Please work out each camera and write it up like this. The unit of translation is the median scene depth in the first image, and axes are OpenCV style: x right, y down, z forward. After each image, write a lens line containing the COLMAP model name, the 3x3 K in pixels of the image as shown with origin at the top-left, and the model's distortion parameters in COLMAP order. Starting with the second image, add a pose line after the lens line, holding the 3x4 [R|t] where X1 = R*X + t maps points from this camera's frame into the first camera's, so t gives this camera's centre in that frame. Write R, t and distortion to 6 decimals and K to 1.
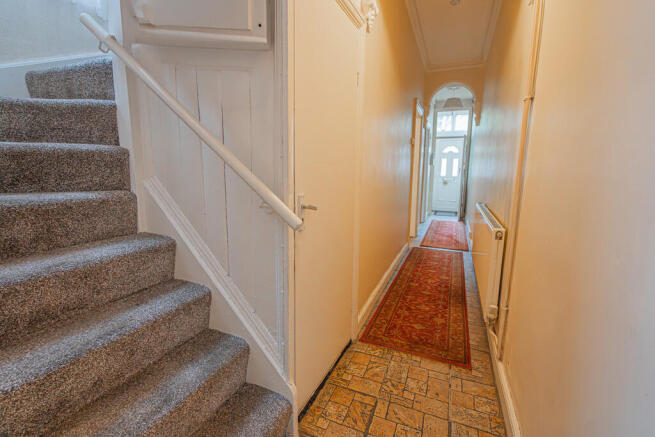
lens RADIAL K [[297.1, 0, 328.9], [0, 297.1, 218.0], [0, 0, 1]] dist [-0.001385, 0.000815]
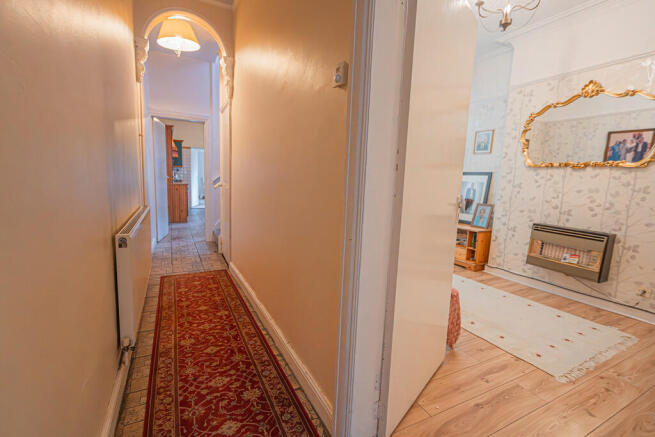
lens RADIAL K [[297.1, 0, 326.7], [0, 297.1, 218.8], [0, 0, 1]] dist [-0.001385, 0.000815]
pose [[-0.641384, 0.074563, -0.763588, 0.740789], [-0.156358, 0.961675, 0.225240, -0.262283], [0.751118, 0.263859, -0.605145, 1.723000]]
